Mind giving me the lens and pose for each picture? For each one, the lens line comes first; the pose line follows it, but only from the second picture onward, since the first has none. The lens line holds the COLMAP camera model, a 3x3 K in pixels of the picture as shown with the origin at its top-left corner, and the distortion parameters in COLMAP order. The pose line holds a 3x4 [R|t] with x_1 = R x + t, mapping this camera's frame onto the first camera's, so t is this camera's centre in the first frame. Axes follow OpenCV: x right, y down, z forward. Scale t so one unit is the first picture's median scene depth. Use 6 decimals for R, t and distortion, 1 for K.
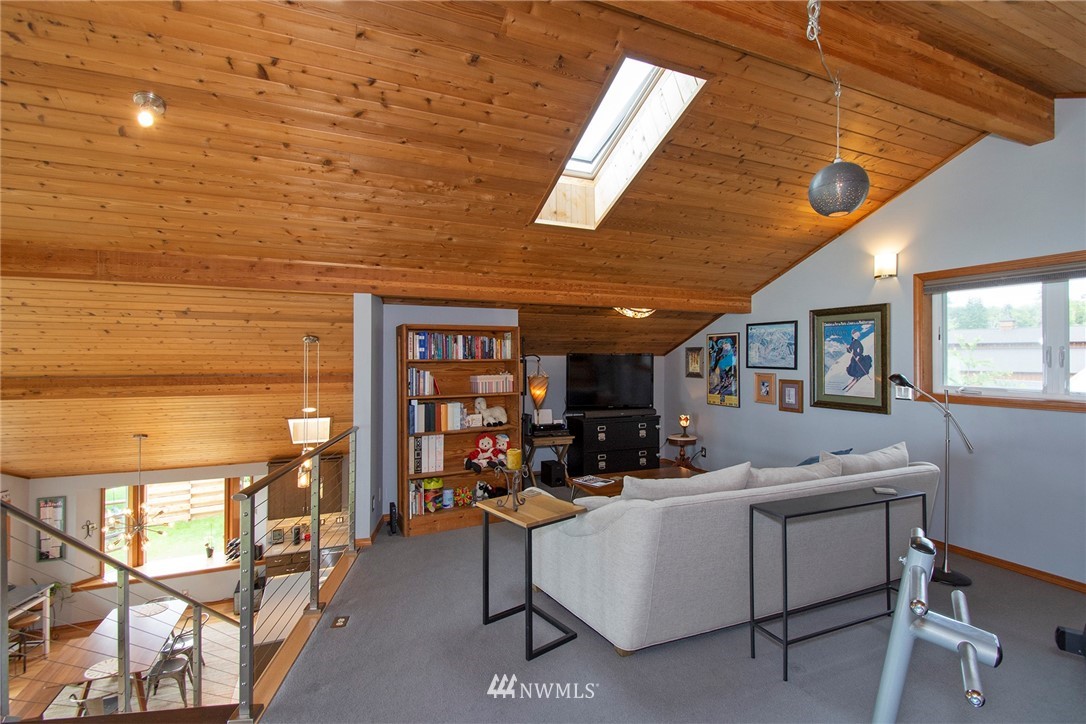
lens RADIAL K [[502.2, 0, 560.1], [0, 502.2, 351.6], [0, 0, 1]] dist [0.018801, -0.017840]
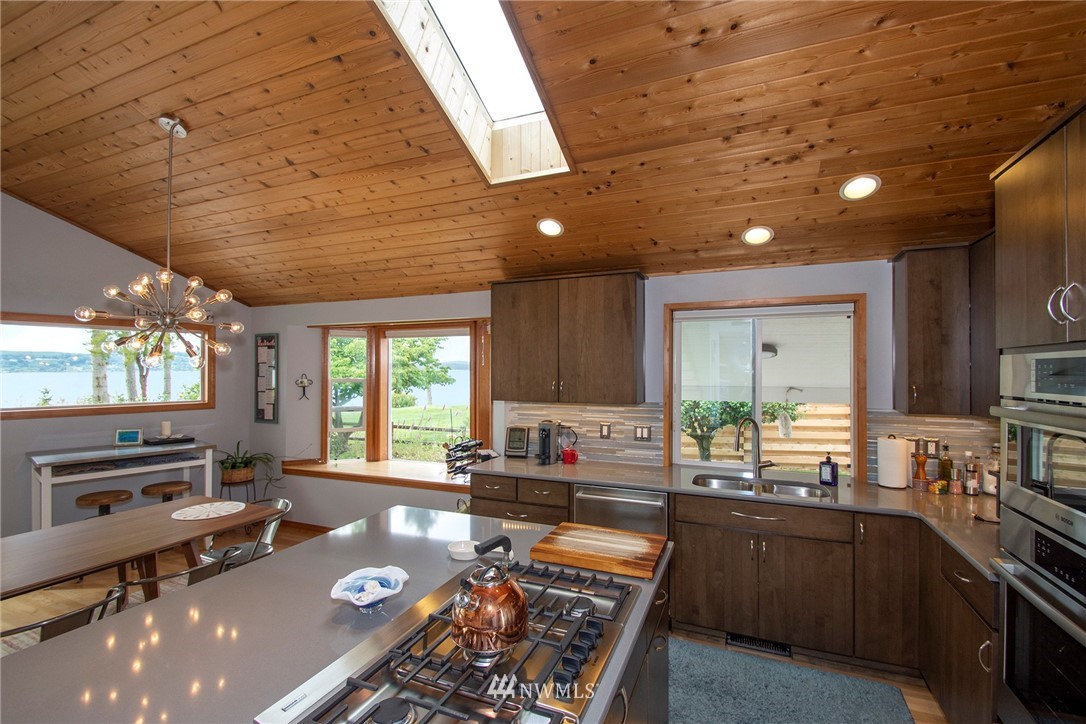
lens RADIAL K [[486.3, 0, 536.6], [0, 486.3, 367.5], [0, 0, 1]] dist [0.009897, -0.009225]
pose [[0.668091, -0.003482, -0.744072, -0.253672], [0.011841, 0.999912, 0.005952, 0.351500], [0.743985, -0.012787, 0.668073, 0.853180]]
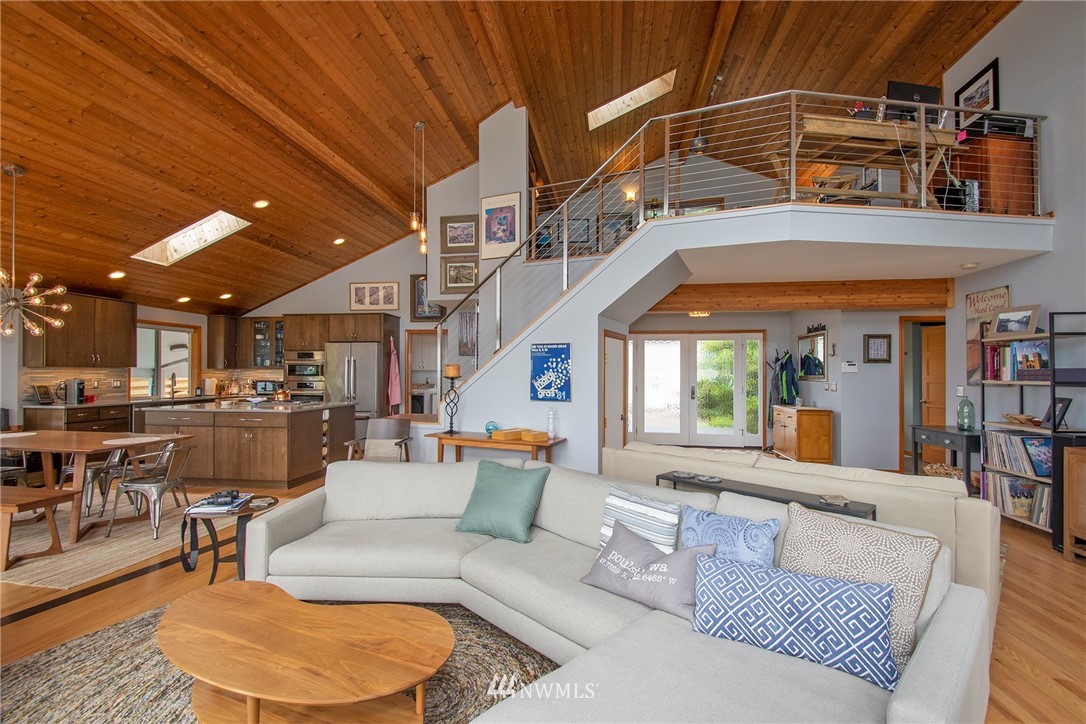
lens RADIAL K [[479.4, 0, 541.1], [0, 479.4, 368.1], [0, 0, 1]] dist [0.018068, -0.017118]
pose [[0.547629, 0.007887, 0.836684, -0.885237], [-0.009274, 0.999951, -0.003357, 0.387433], [-0.836670, -0.005921, 0.547675, 0.056082]]
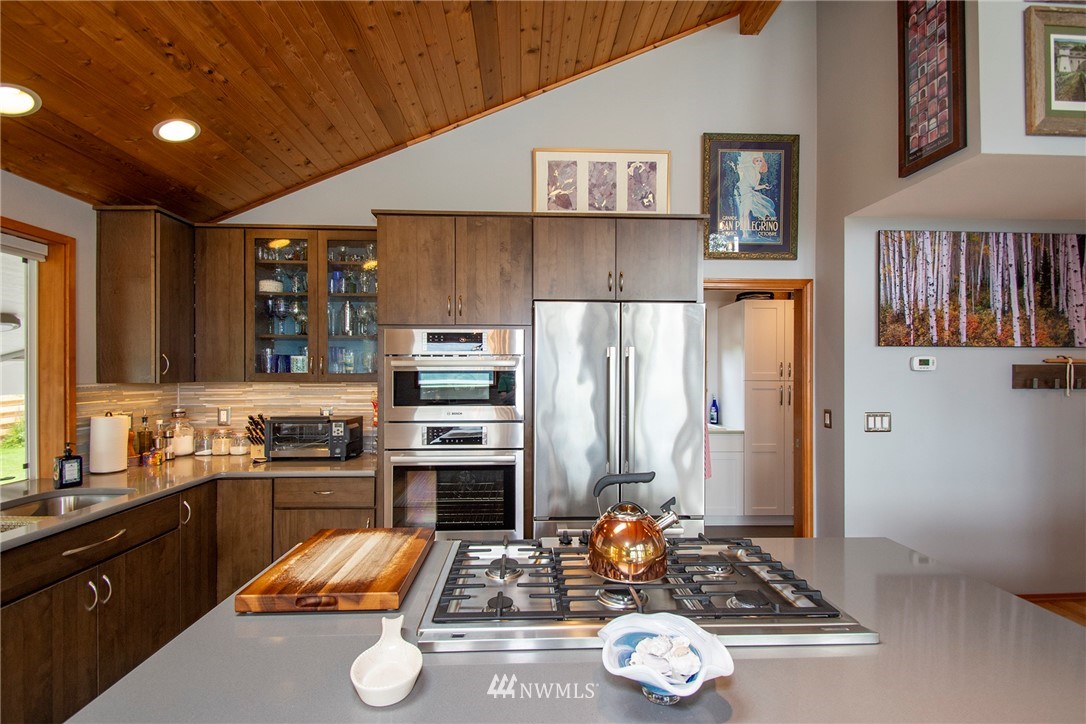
lens RADIAL K [[484.0, 0, 541.5], [0, 484.0, 369.3], [0, 0, 1]] dist [0.025132, -0.018414]
pose [[0.383513, 0.001966, 0.923534, -0.561480], [-0.009872, 0.999949, 0.001971, 0.378853], [-0.923483, -0.009873, 0.383513, 0.922073]]
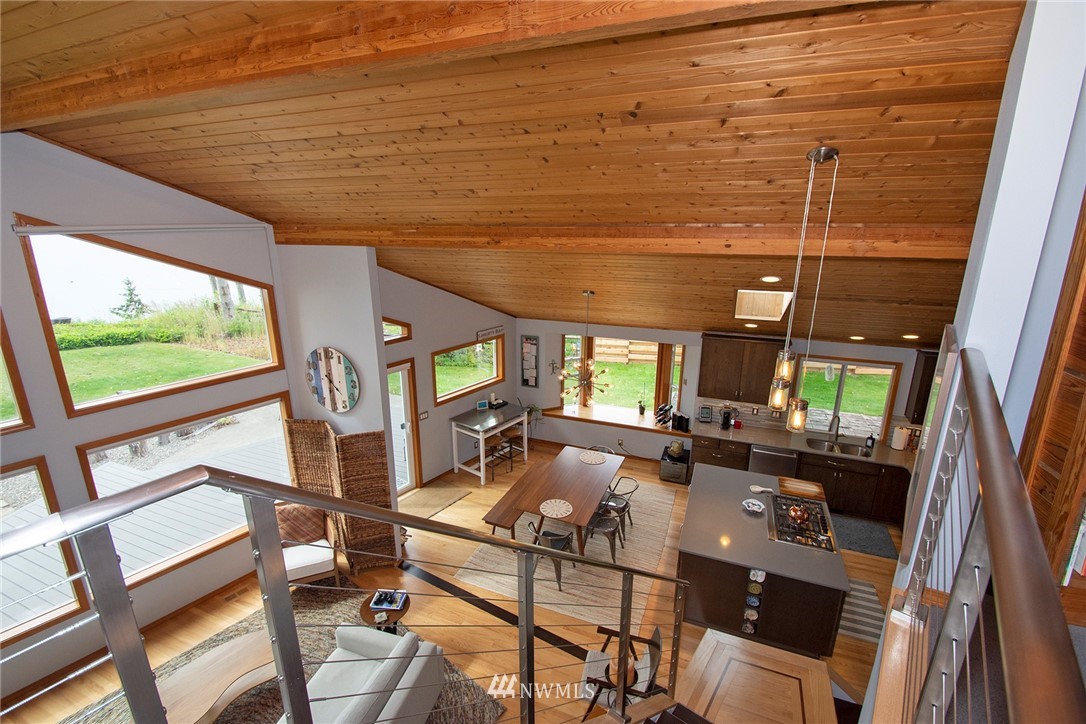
lens RADIAL K [[492.8, 0, 529.0], [0, 492.8, 359.0], [0, 0, 1]] dist [0.017496, -0.018372]
pose [[0.671523, 0.197769, -0.714103, -0.191044], [0.014308, 0.960083, 0.279348, 0.022319], [0.740845, -0.197806, 0.641889, 0.259113]]
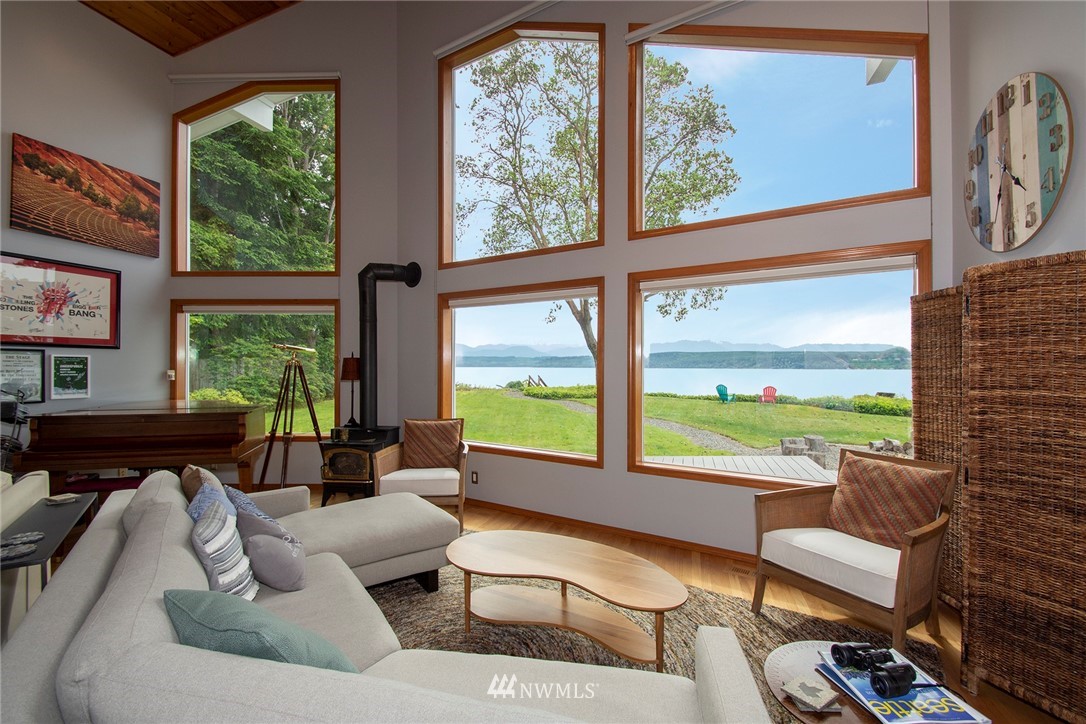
lens RADIAL K [[479.4, 0, 541.1], [0, 479.4, 368.1], [0, 0, 1]] dist [0.018068, -0.017118]
pose [[-0.666269, -0.002293, -0.745708, -0.504873], [0.002776, 0.999981, -0.005555, 0.387338], [0.745707, -0.005772, -0.666249, 0.493374]]
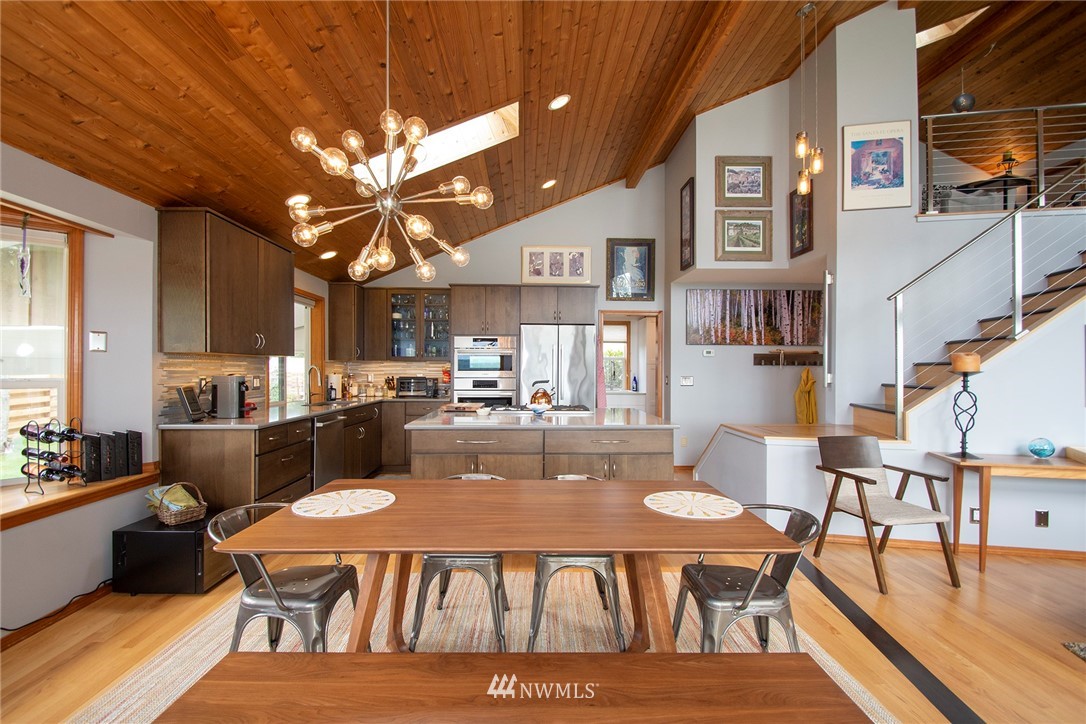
lens RADIAL K [[479.4, 0, 541.1], [0, 479.4, 368.1], [0, 0, 1]] dist [0.018068, -0.017118]
pose [[0.387406, 0.000190, 0.921909, -0.954795], [-0.012657, 0.999907, 0.005113, 0.397820], [-0.921822, -0.013649, 0.387372, 0.723853]]
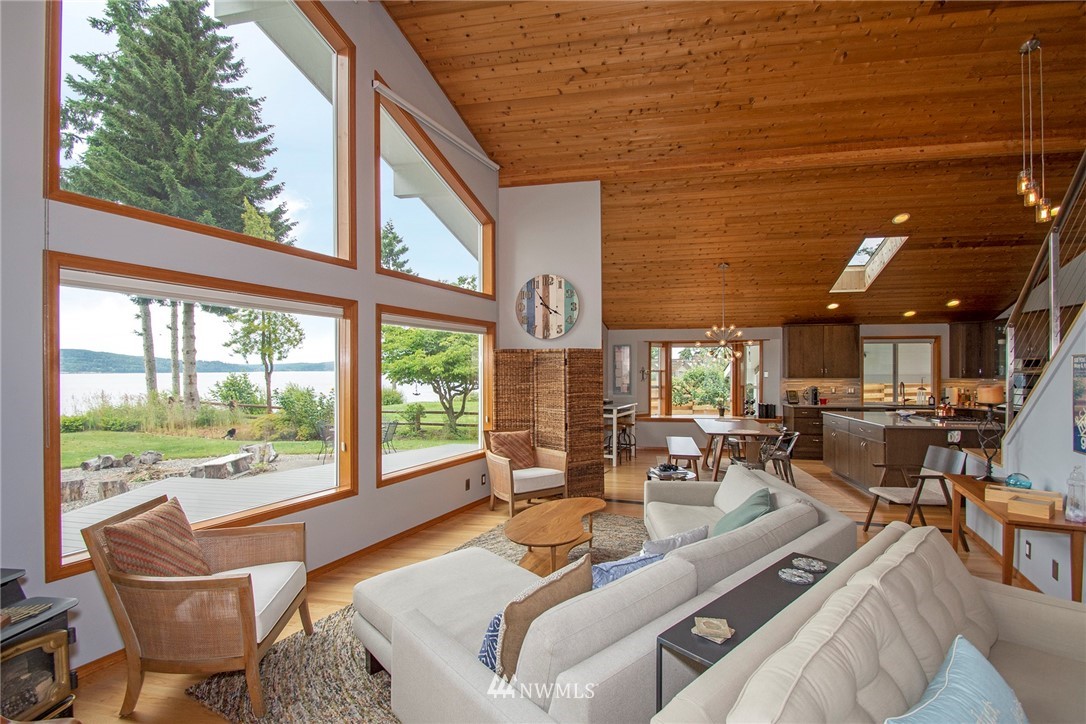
lens RADIAL K [[489.0, 0, 544.9], [0, 489.0, 373.1], [0, 0, 1]] dist [0.015122, -0.017254]
pose [[0.814635, -0.001196, -0.579972, -0.466678], [0.010469, 0.999865, 0.012643, 0.357378], [0.579879, -0.016371, 0.814538, -0.139006]]
